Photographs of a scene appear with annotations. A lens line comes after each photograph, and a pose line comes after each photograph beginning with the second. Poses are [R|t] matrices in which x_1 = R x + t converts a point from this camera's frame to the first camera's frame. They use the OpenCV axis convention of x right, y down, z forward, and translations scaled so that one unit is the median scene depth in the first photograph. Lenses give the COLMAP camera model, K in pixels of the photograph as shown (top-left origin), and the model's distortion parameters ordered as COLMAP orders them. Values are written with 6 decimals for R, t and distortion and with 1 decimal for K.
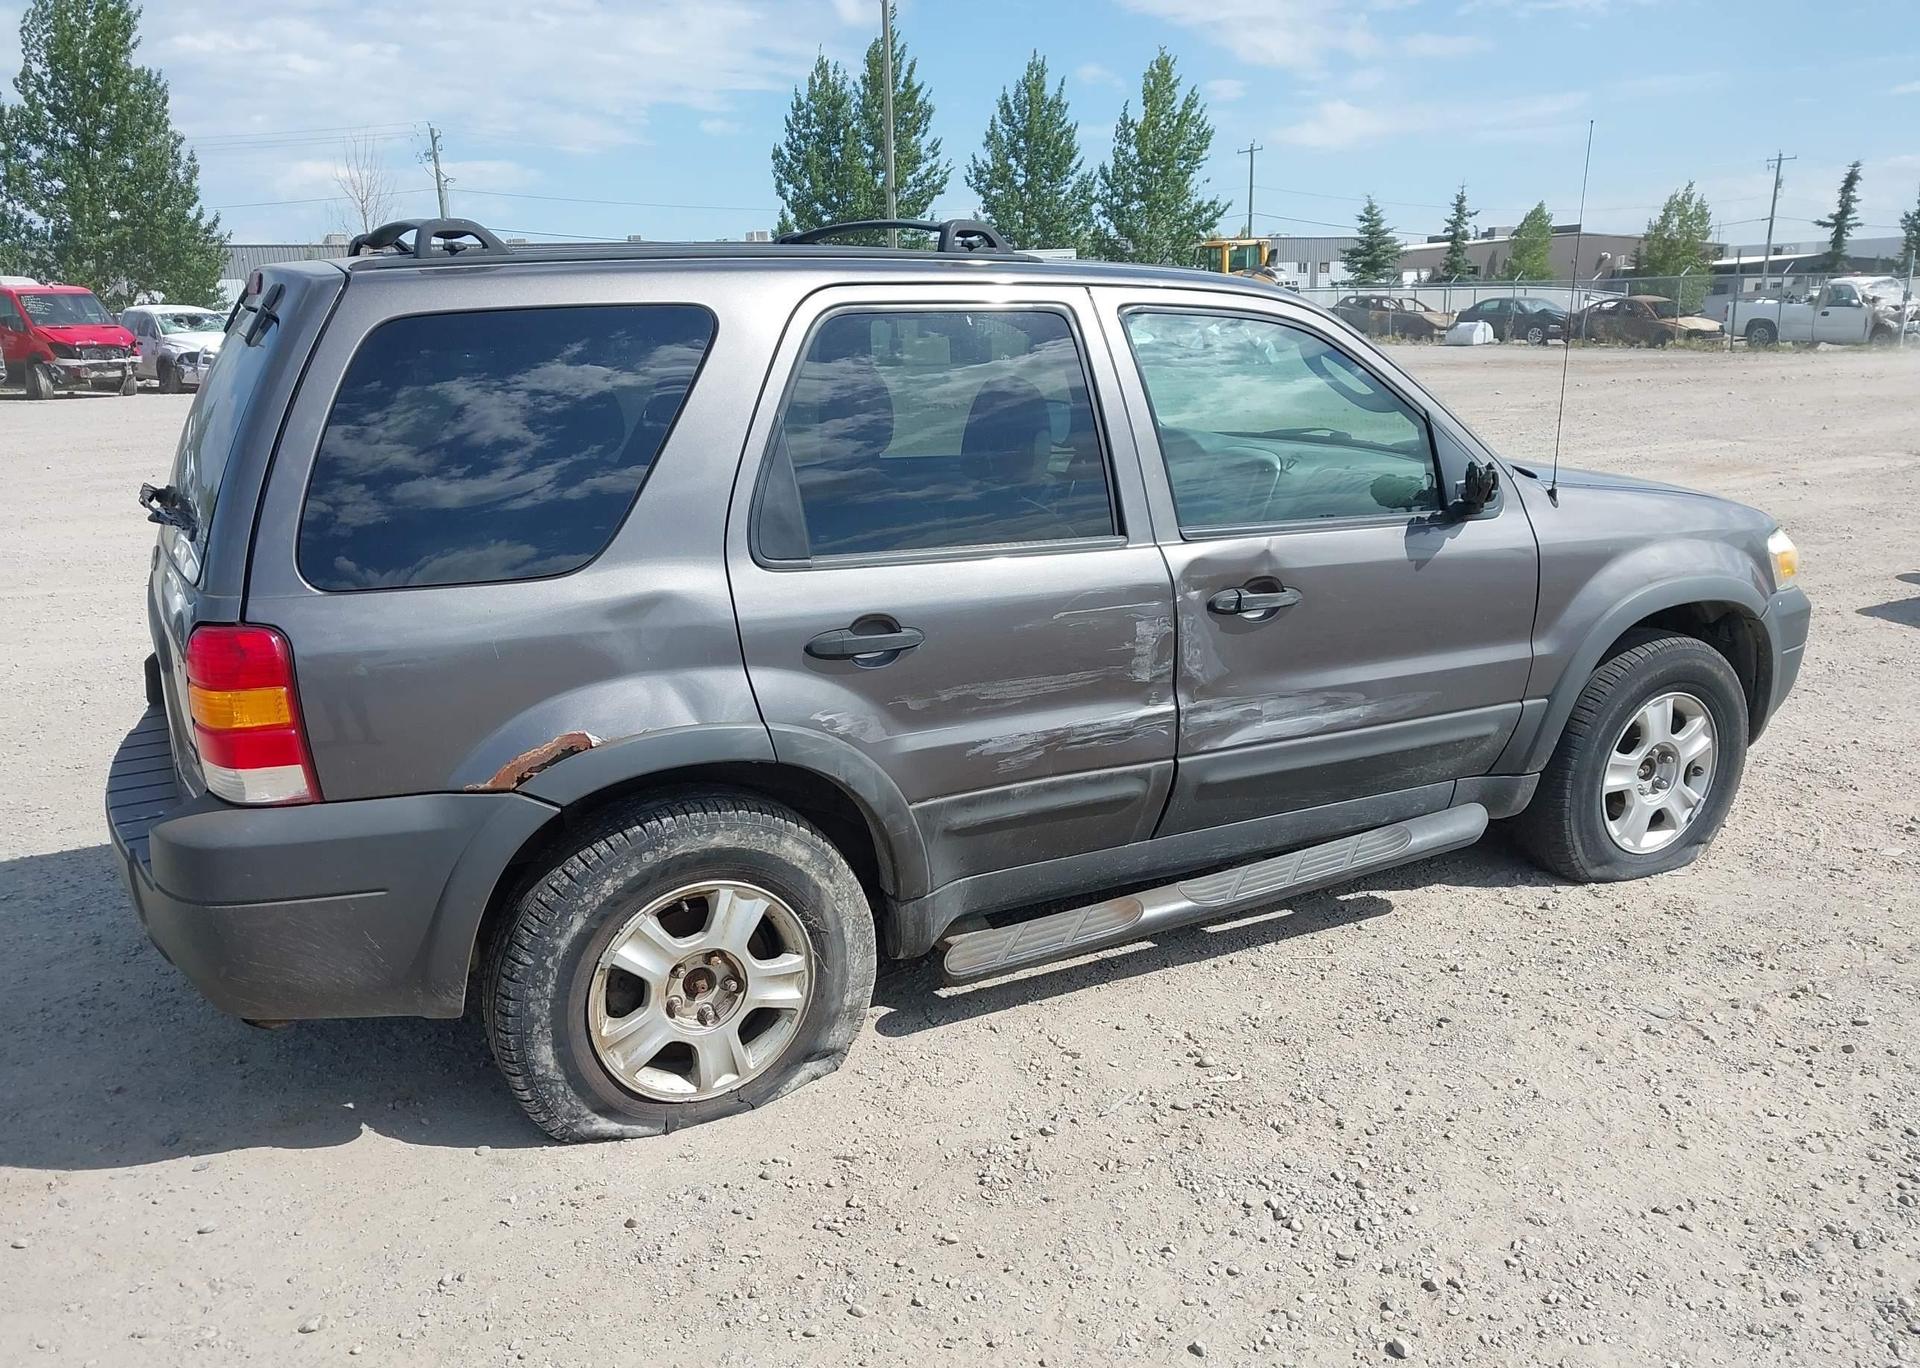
lens RADIAL K [[1527.1, 0, 959.1], [0, 1527.1, 695.0], [0, 0, 1]] dist [0.023395, -0.028705]
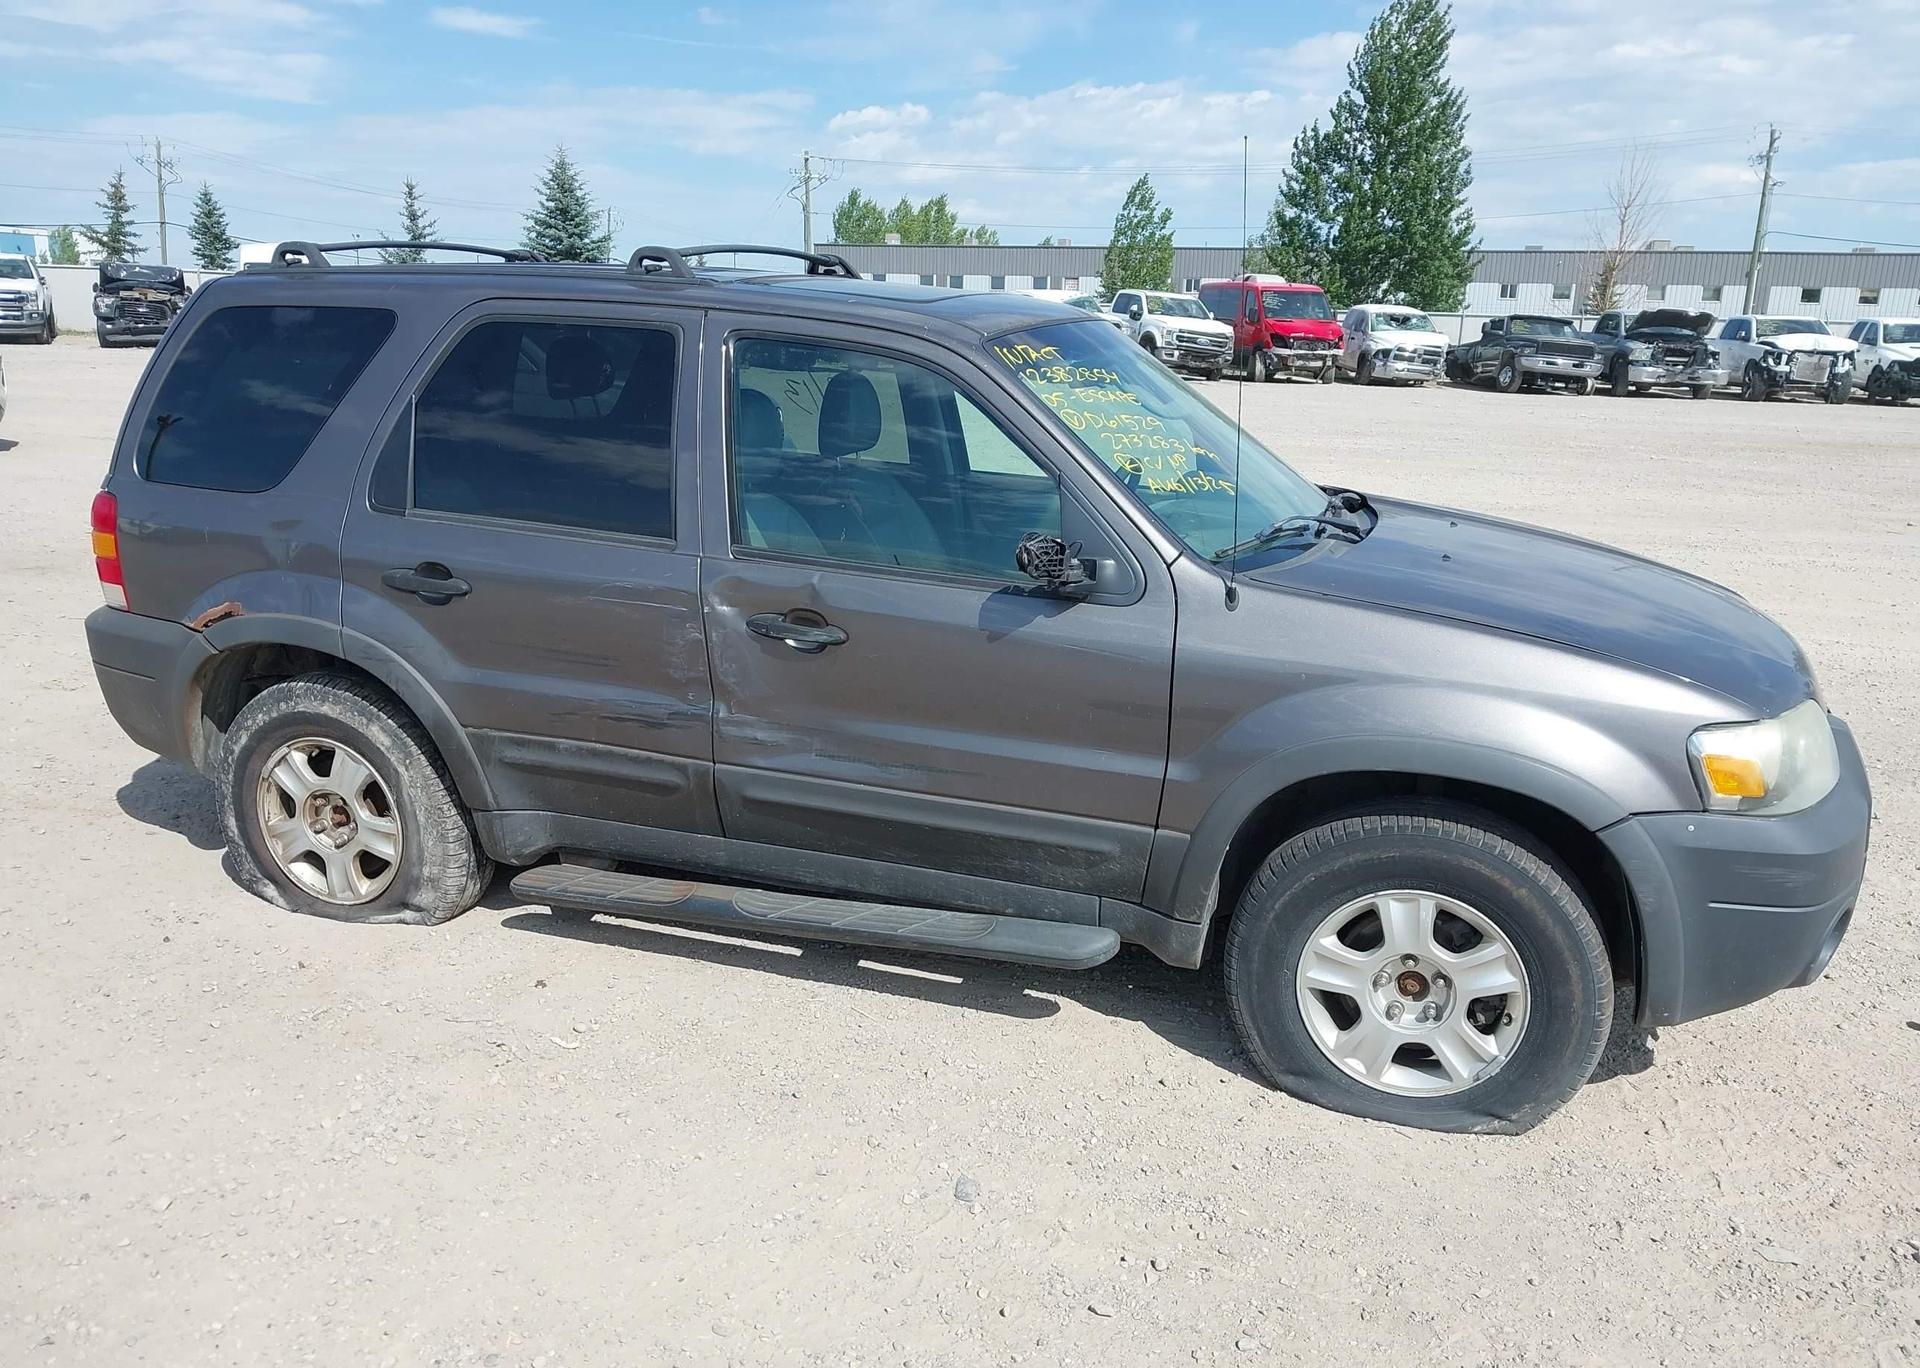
lens RADIAL K [[1527.1, 0, 961.6], [0, 1527.1, 709.5], [0, 0, 1]] dist [0.023395, -0.028705]
pose [[0.684658, 0.224076, -0.693565, 0.914199], [-0.220009, 0.970720, 0.096435, -0.123518], [0.694866, 0.086566, 0.713910, 0.346325]]
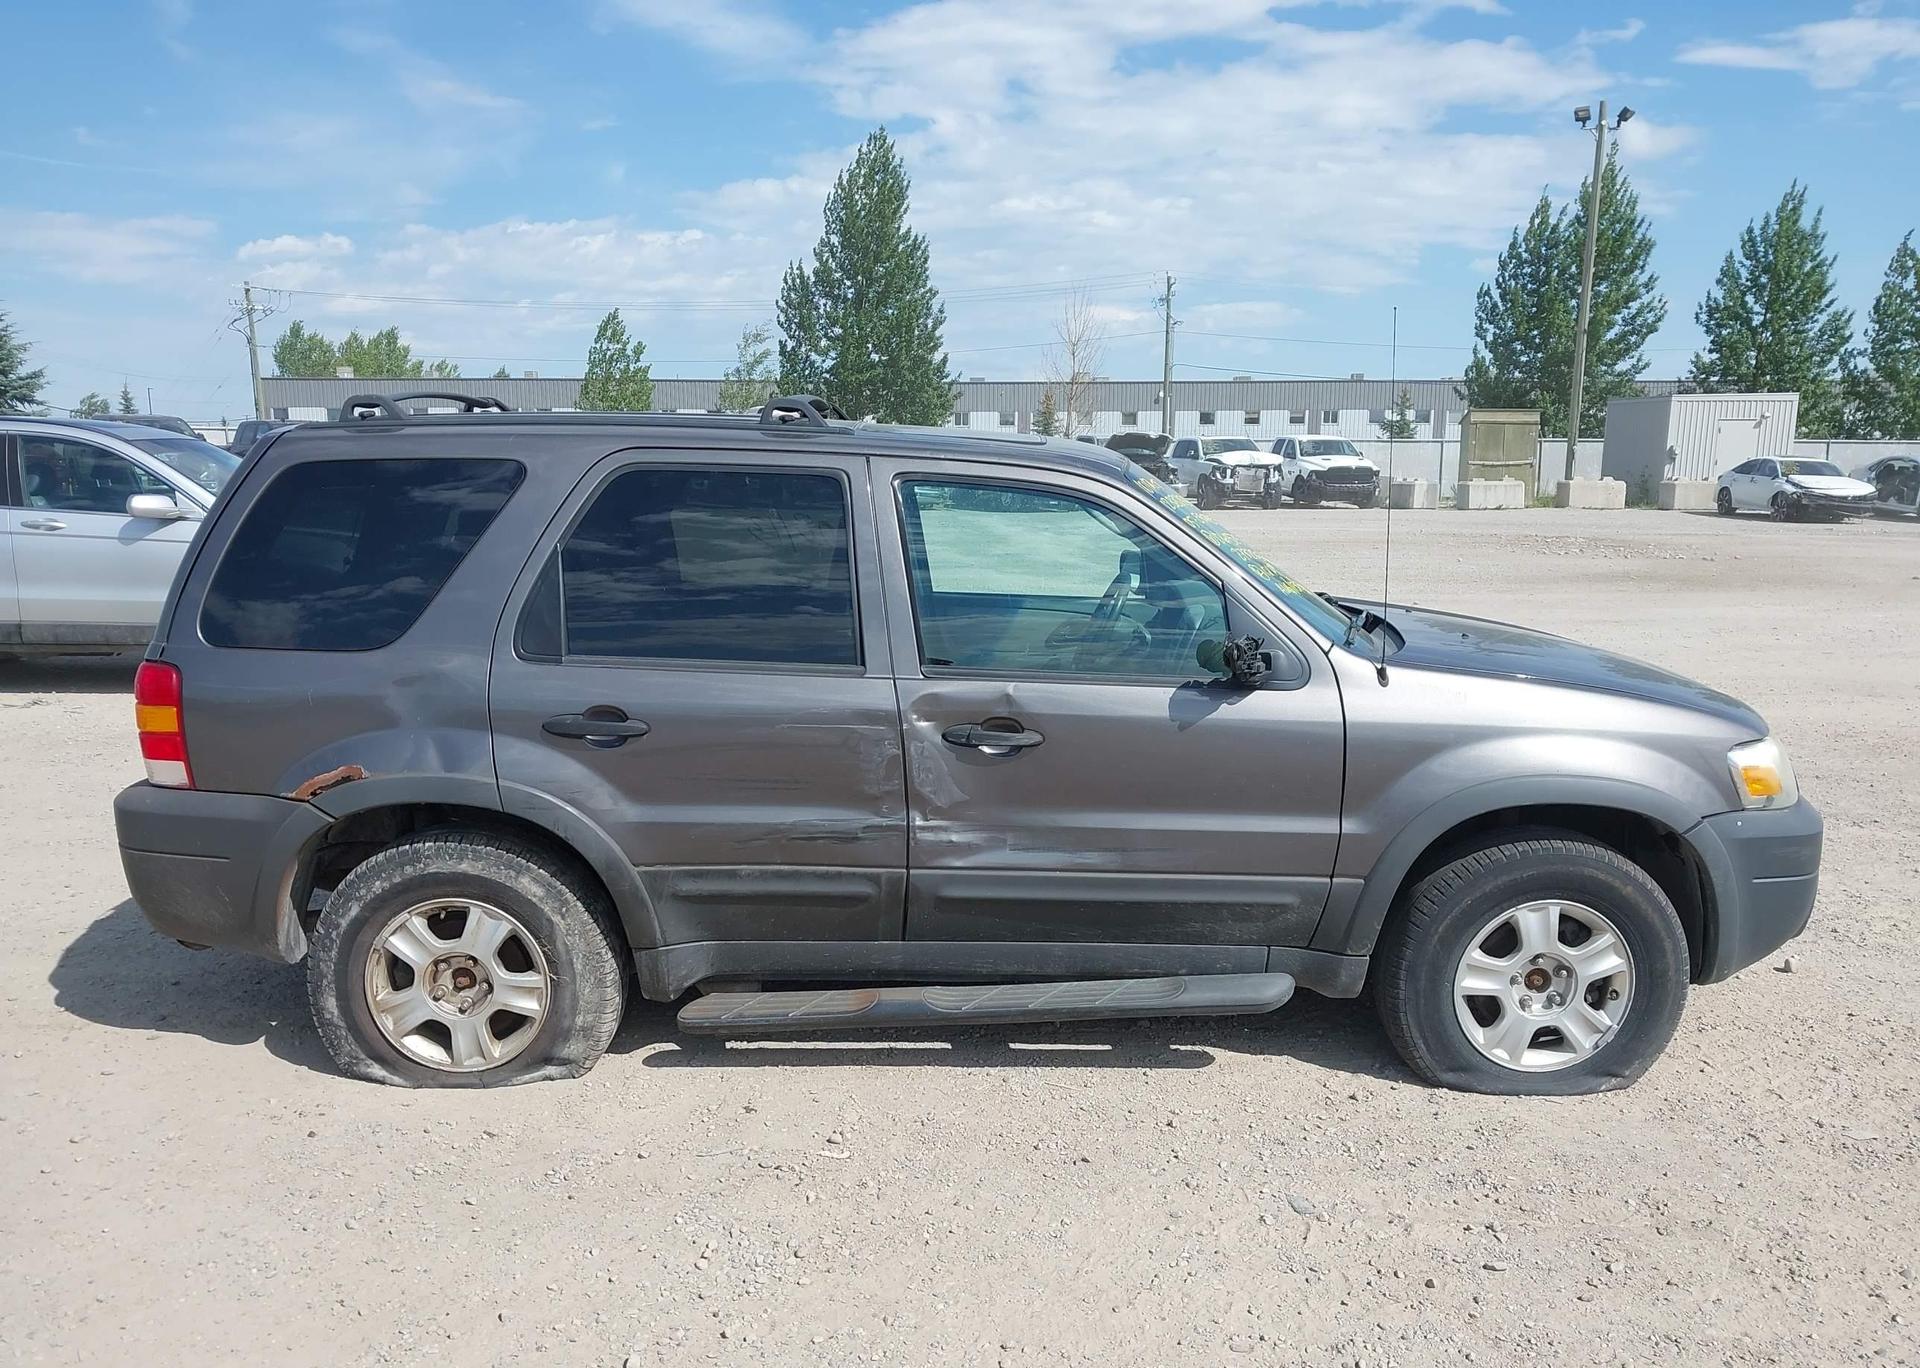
lens RADIAL K [[1527.1, 0, 961.7], [0, 1527.1, 694.2], [0, 0, 1]] dist [0.023395, -0.028705]
pose [[0.892484, 0.099989, -0.439857, 0.612332], [-0.136544, 0.989259, -0.052173, -0.030332], [0.429916, 0.106623, 0.896551, 0.008009]]
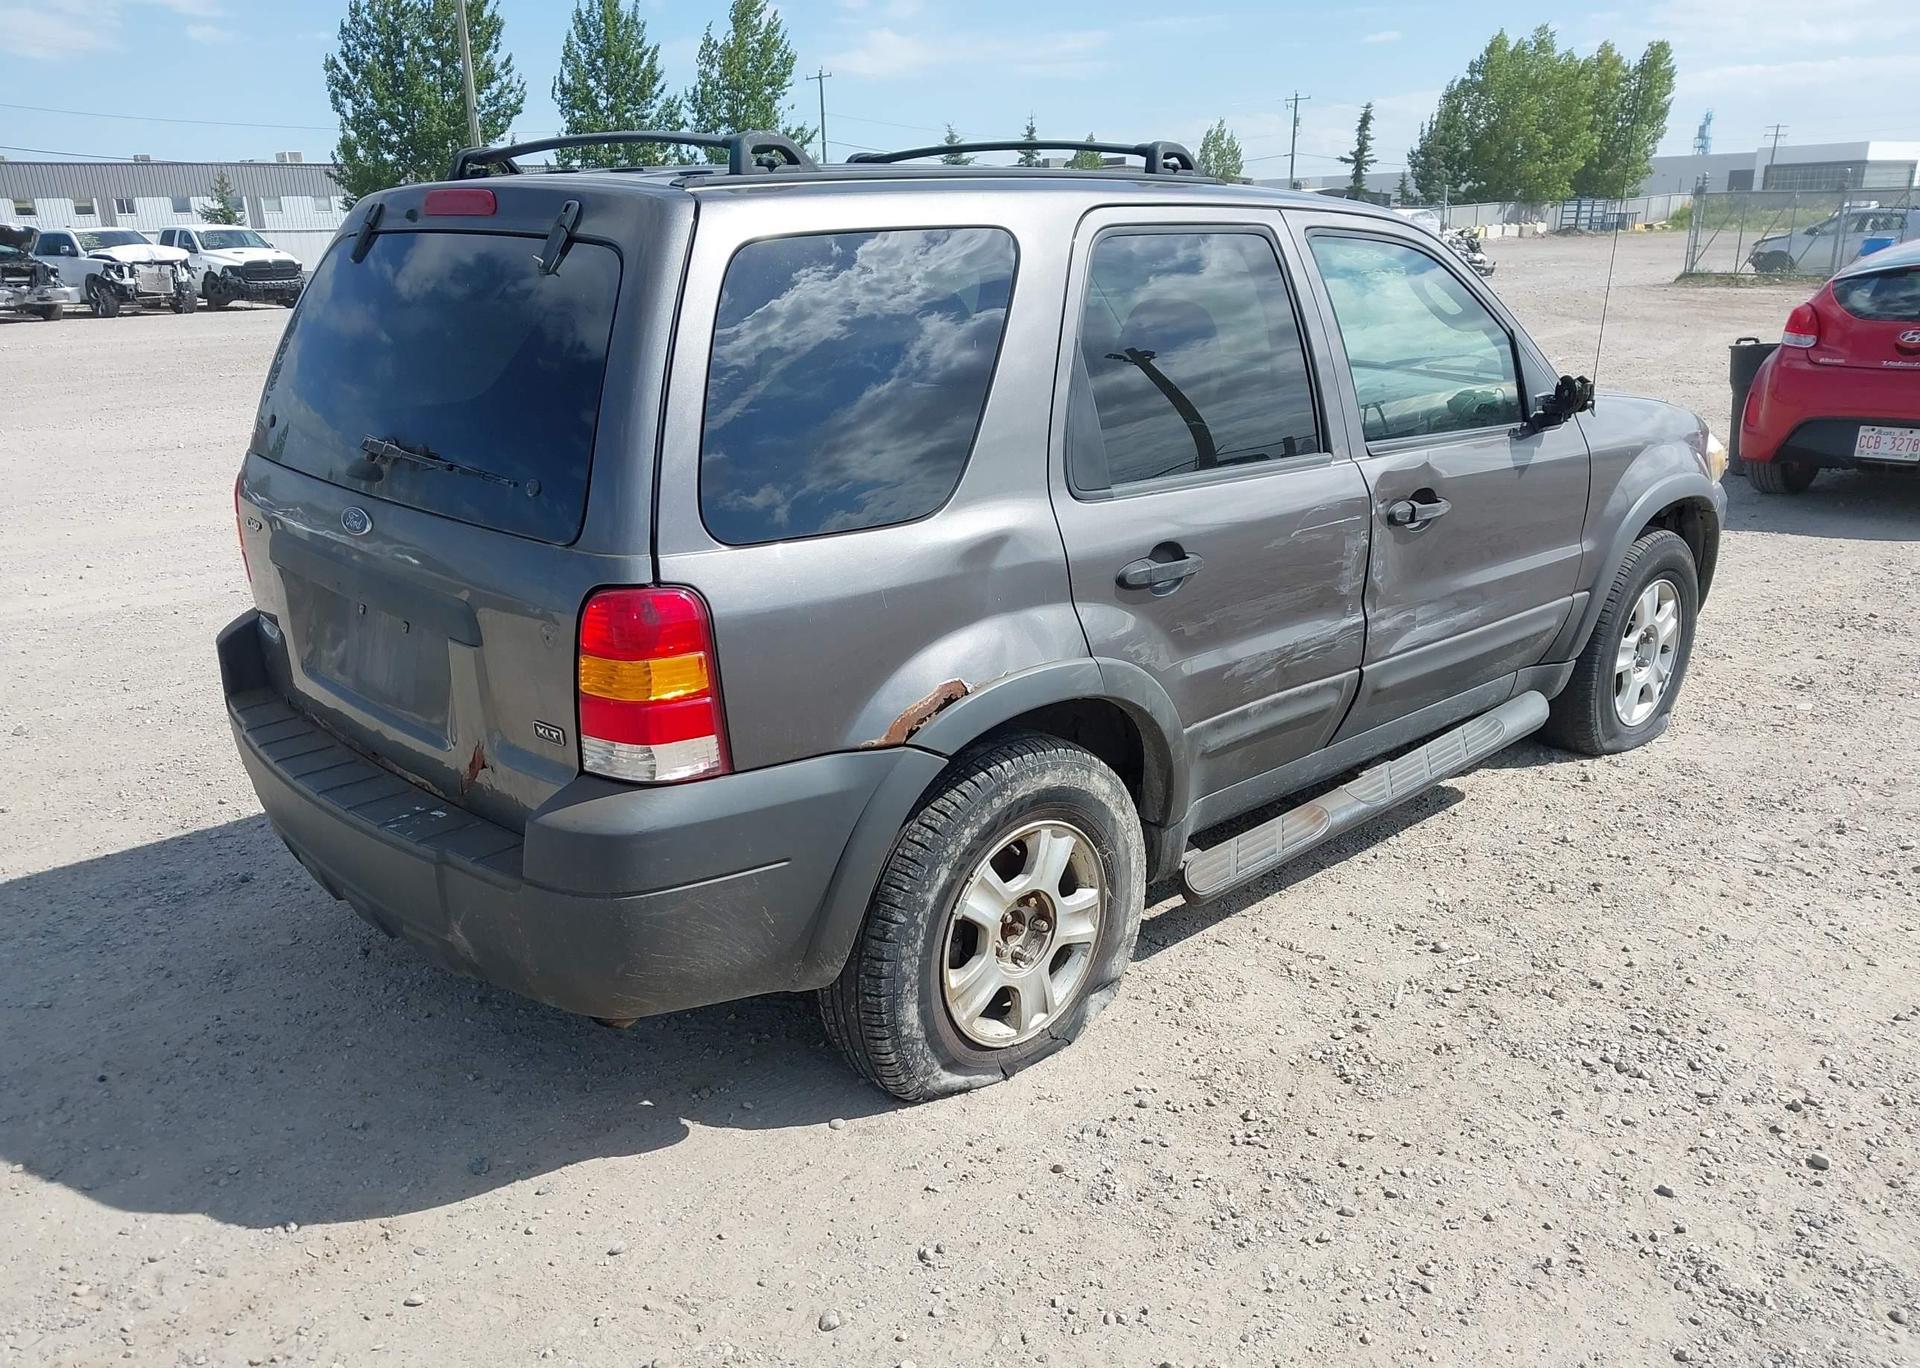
lens RADIAL K [[1527.1, 0, 958.7], [0, 1527.1, 701.5], [0, 0, 1]] dist [0.023395, -0.028705]
pose [[0.962399, -0.078891, 0.259932, -0.372259], [0.066716, 0.996236, 0.055348, -0.010612], [-0.263320, -0.035925, 0.964039, 0.055703]]
